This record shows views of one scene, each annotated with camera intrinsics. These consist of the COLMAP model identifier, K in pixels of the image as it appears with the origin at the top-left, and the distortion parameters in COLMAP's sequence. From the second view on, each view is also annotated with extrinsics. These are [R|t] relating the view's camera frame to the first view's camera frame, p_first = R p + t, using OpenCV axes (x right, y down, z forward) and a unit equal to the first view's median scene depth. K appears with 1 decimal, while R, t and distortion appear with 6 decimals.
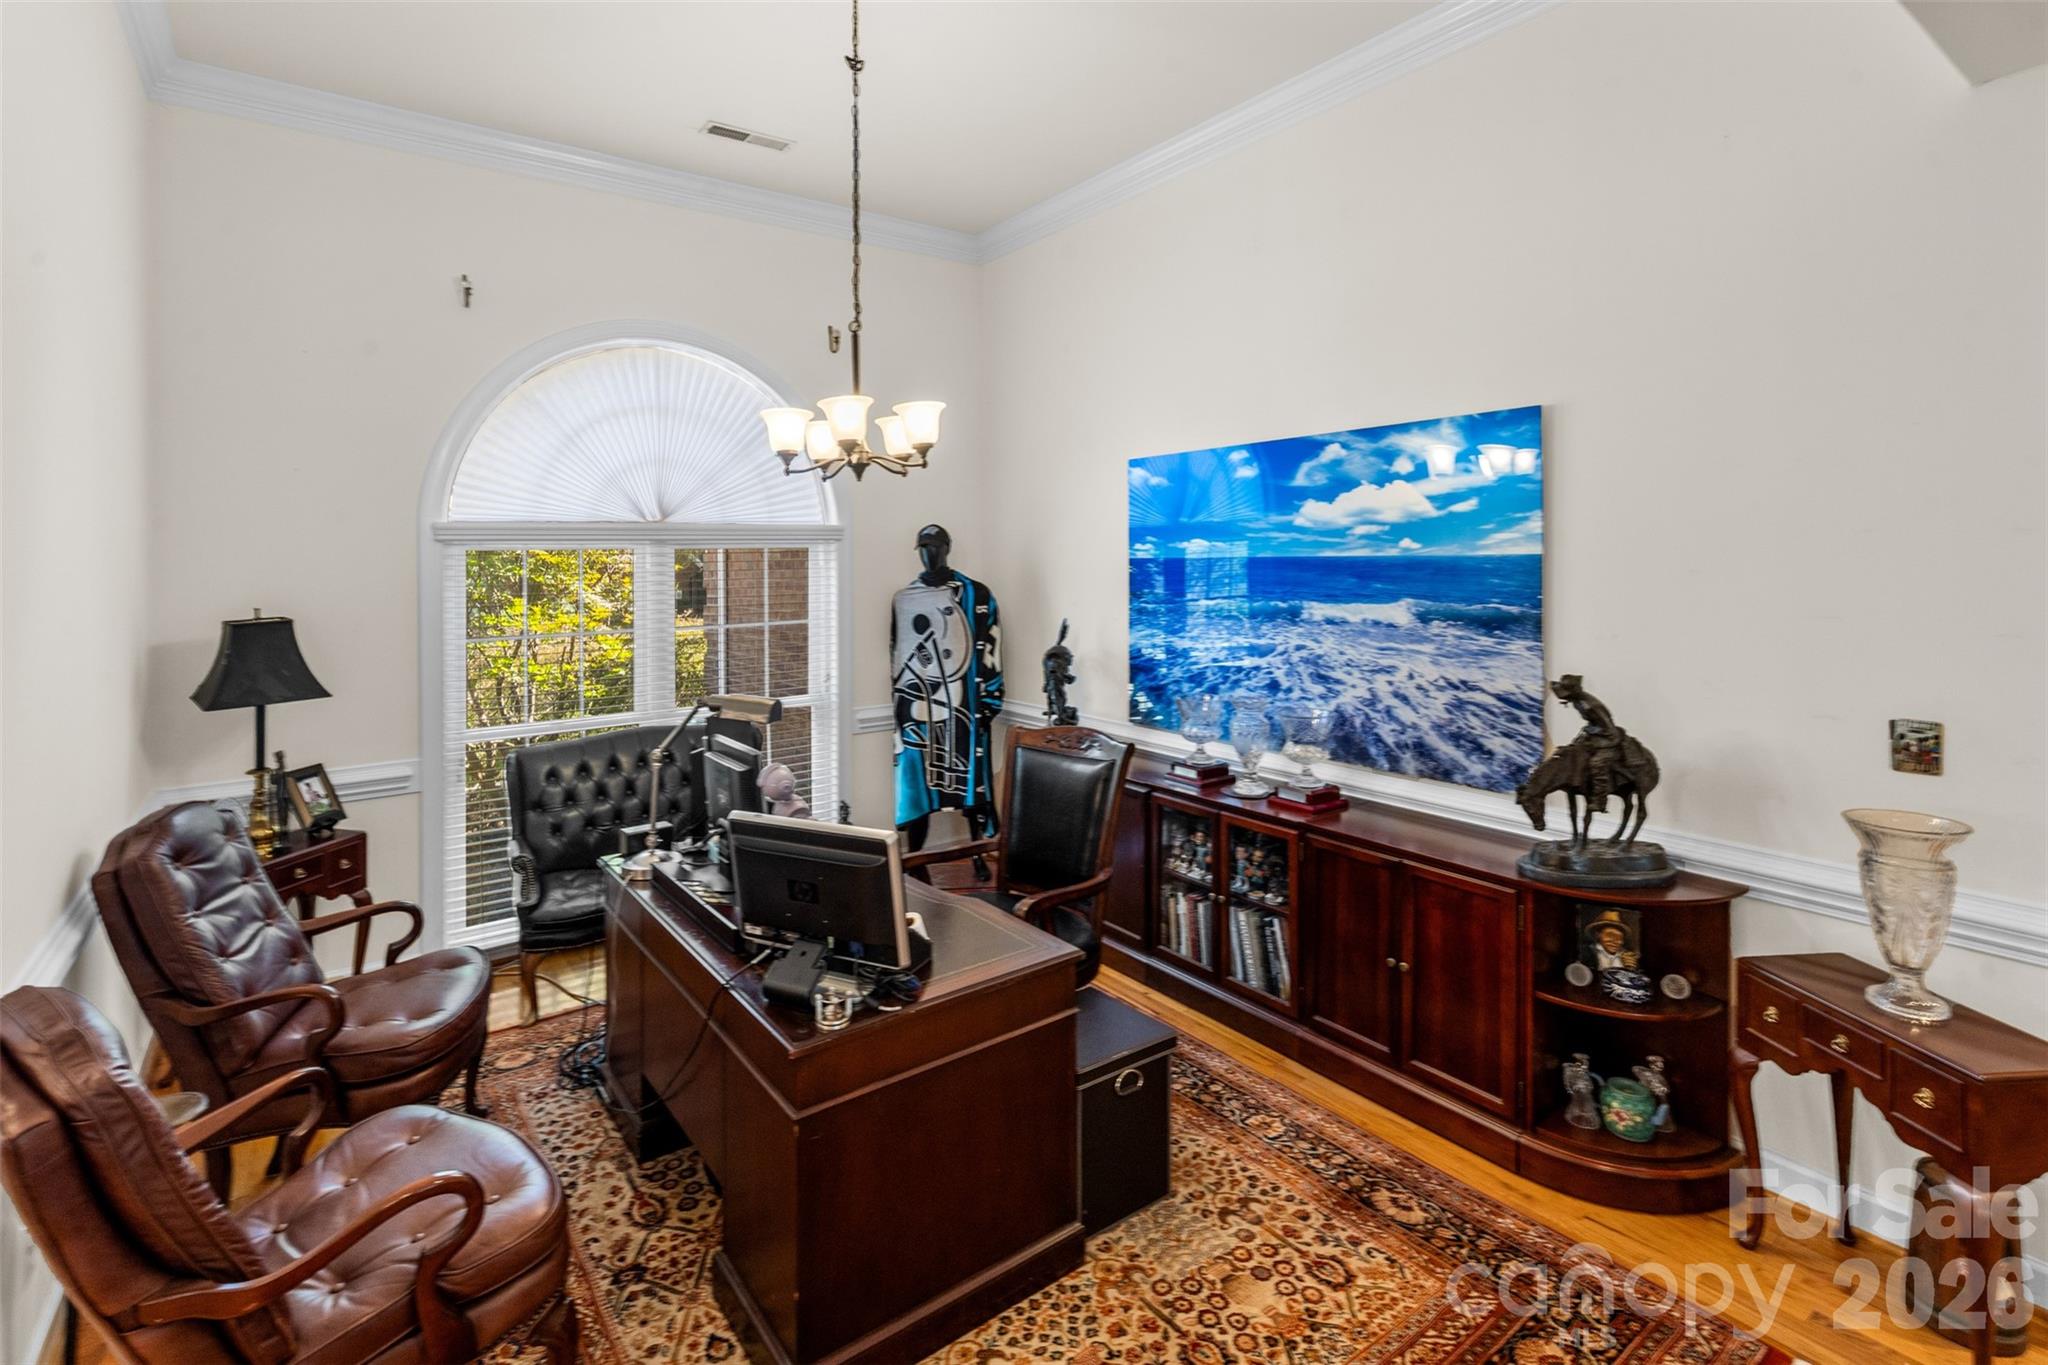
lens RADIAL K [[998.2, 0, 1028.9], [0, 998.2, 552.1], [0, 0, 1]] dist [0.015743, -0.013207]
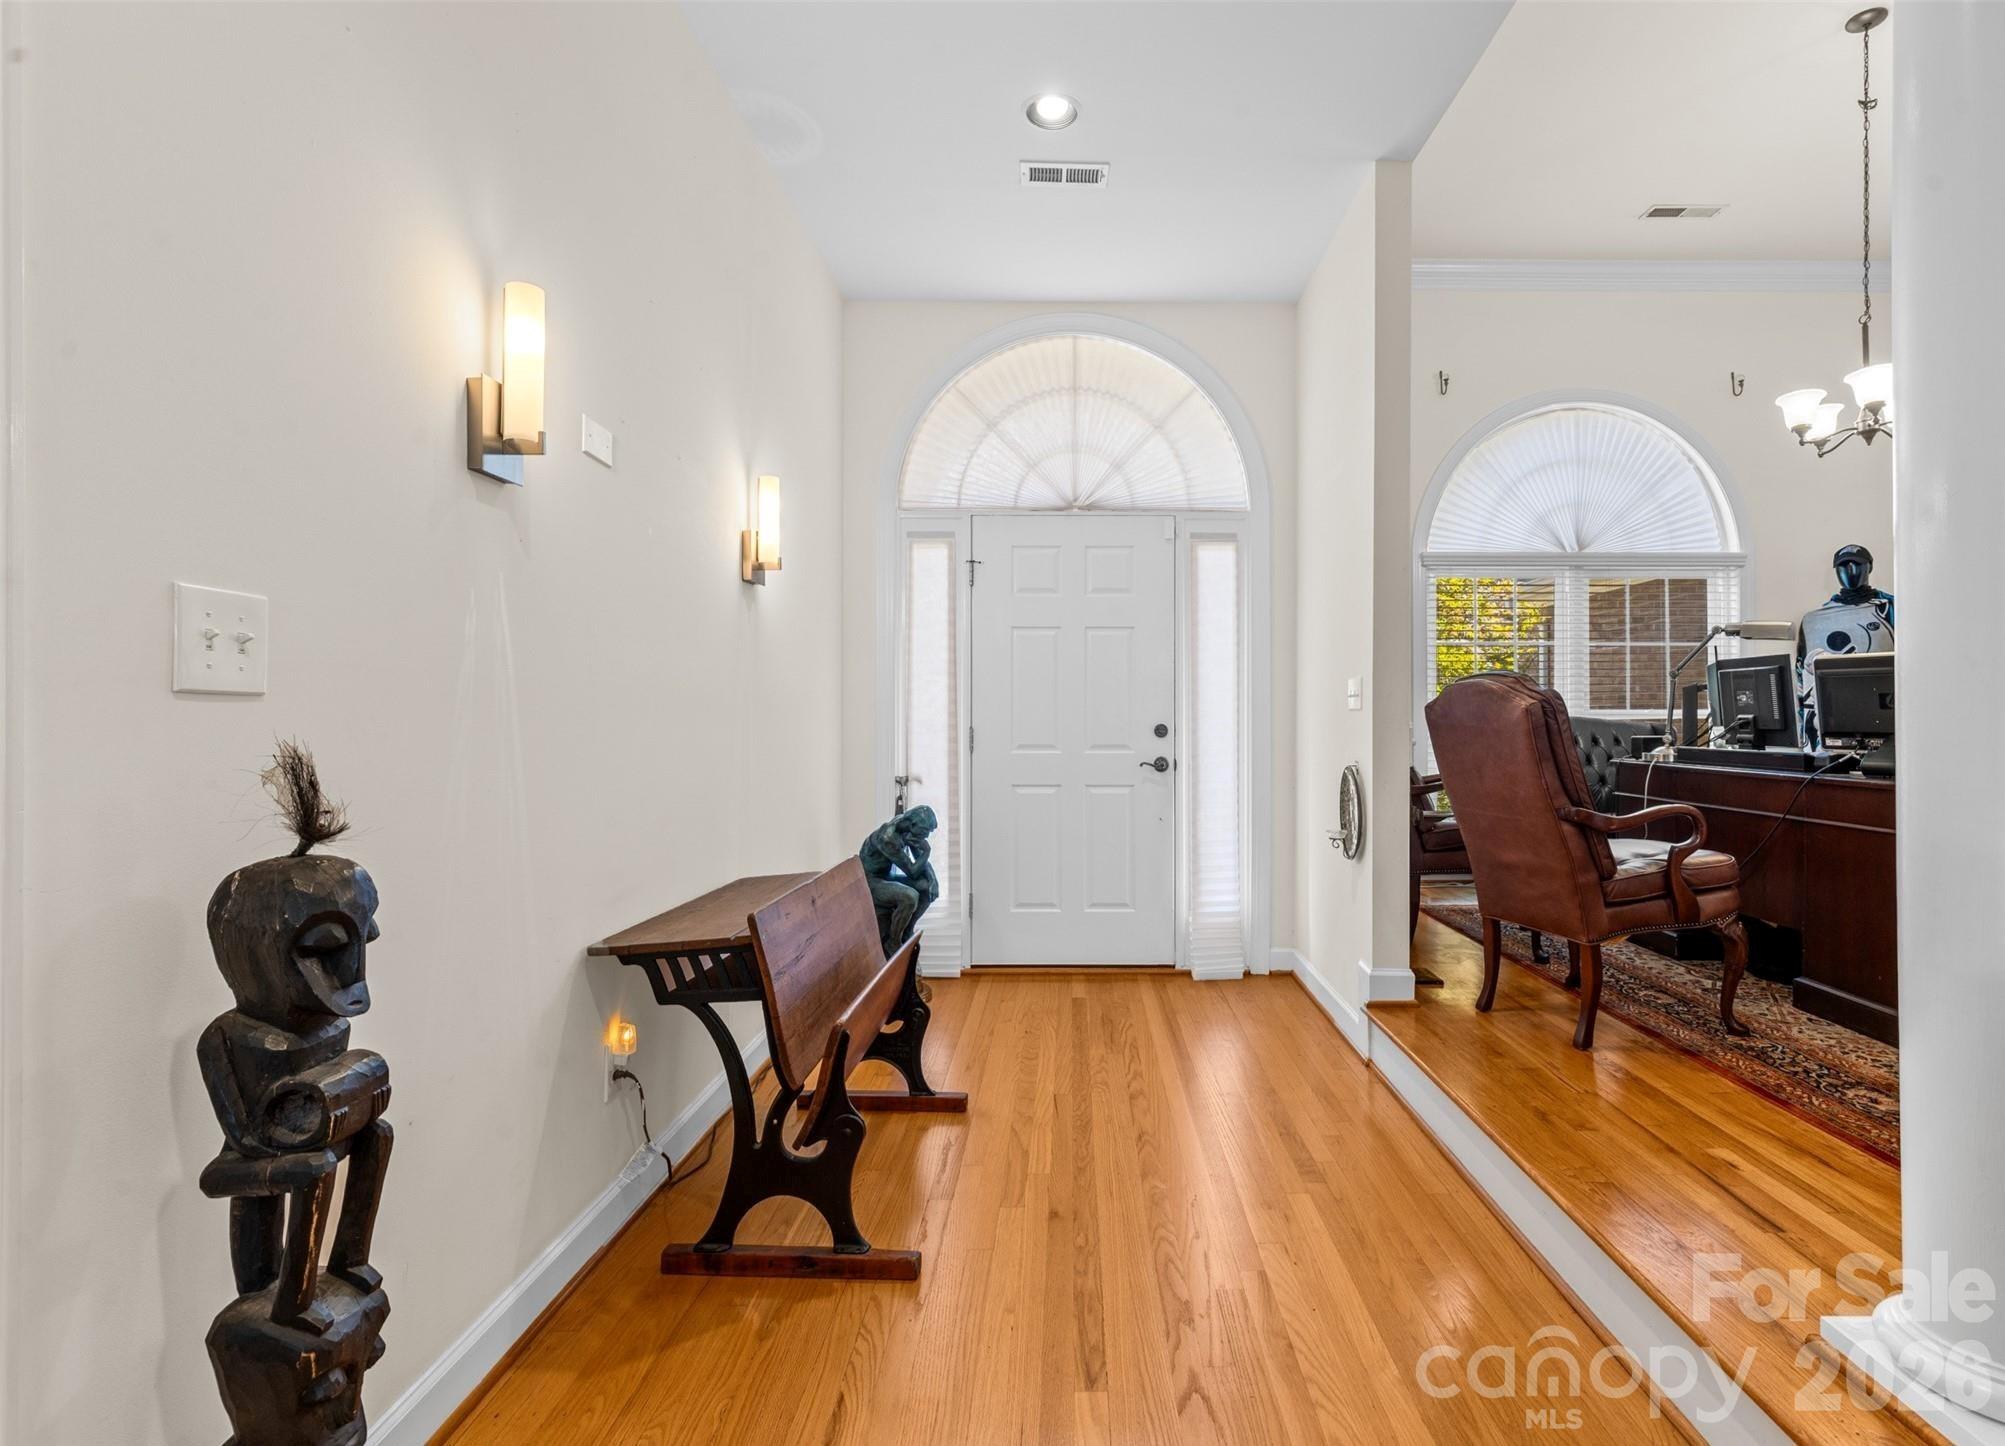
lens RADIAL K [[1040.5, 0, 1002.5], [0, 1040.5, 723.0], [0, 0, 1]] dist [0.003856, 0.001006]
pose [[0.798690, 0.005949, -0.601713, -0.198905], [-0.010847, 0.999931, -0.004512, 0.230835], [0.601644, 0.010130, 0.798700, -0.523519]]
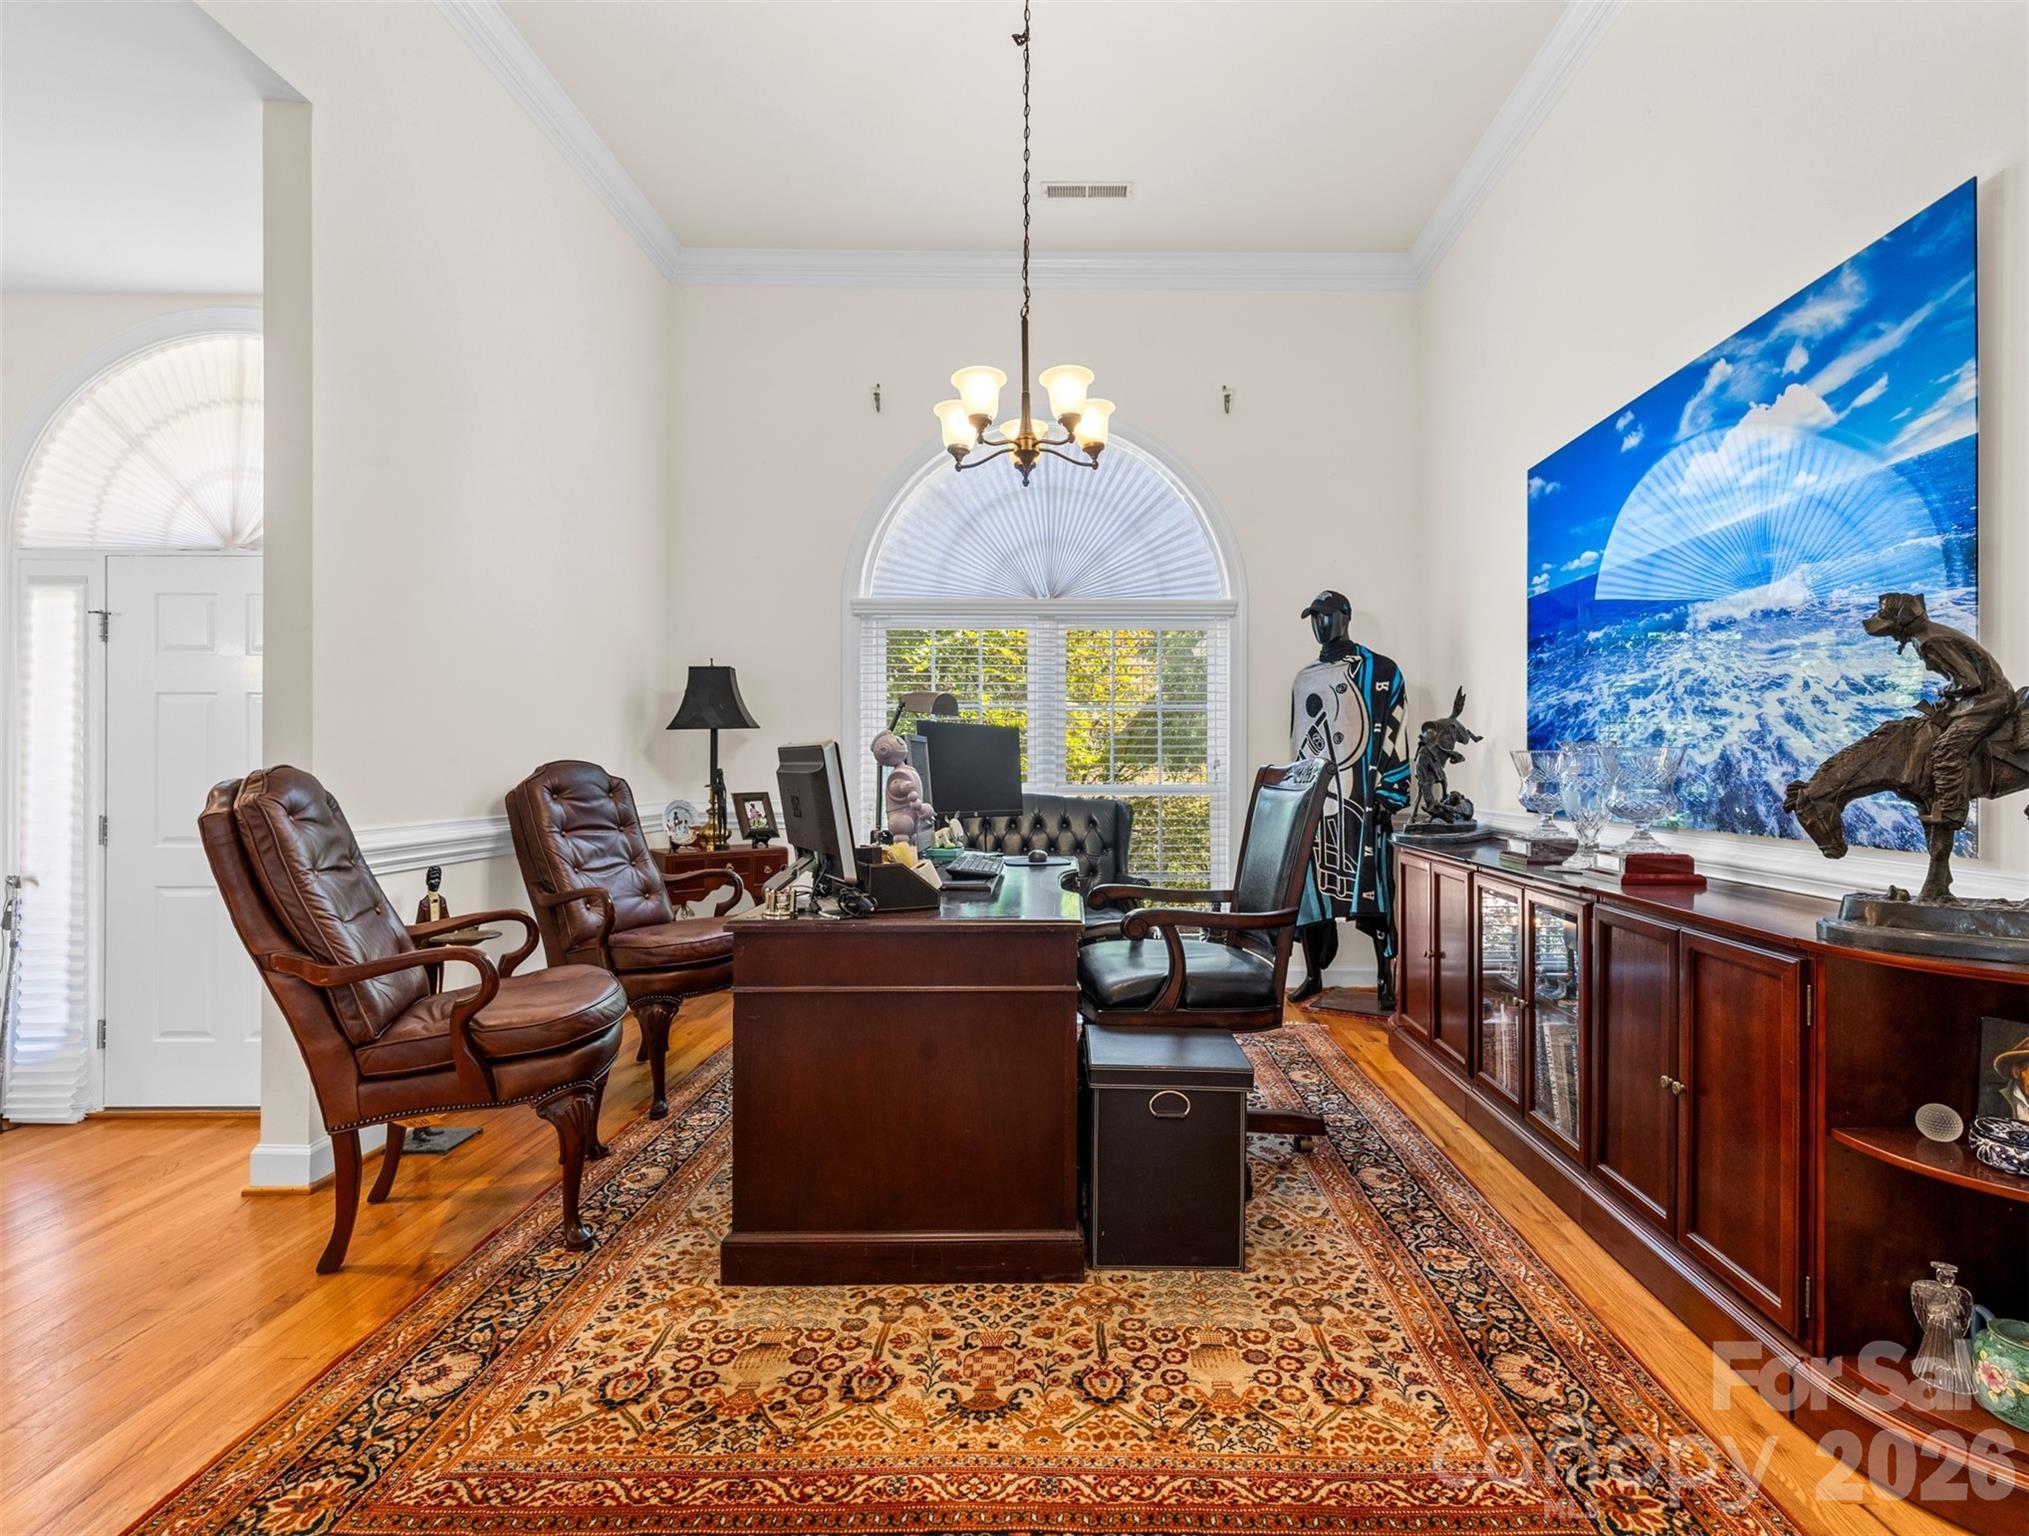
lens RADIAL K [[1090.3, 0, 1100.8], [0, 1090.3, 768.9], [0, 0, 1]] dist [0.000169, -0.001113]
pose [[0.801436, 0.007731, -0.598030, 0.422182], [-0.011556, 0.999930, -0.002560, 0.177985], [0.597969, 0.008963, 0.801469, 0.165095]]
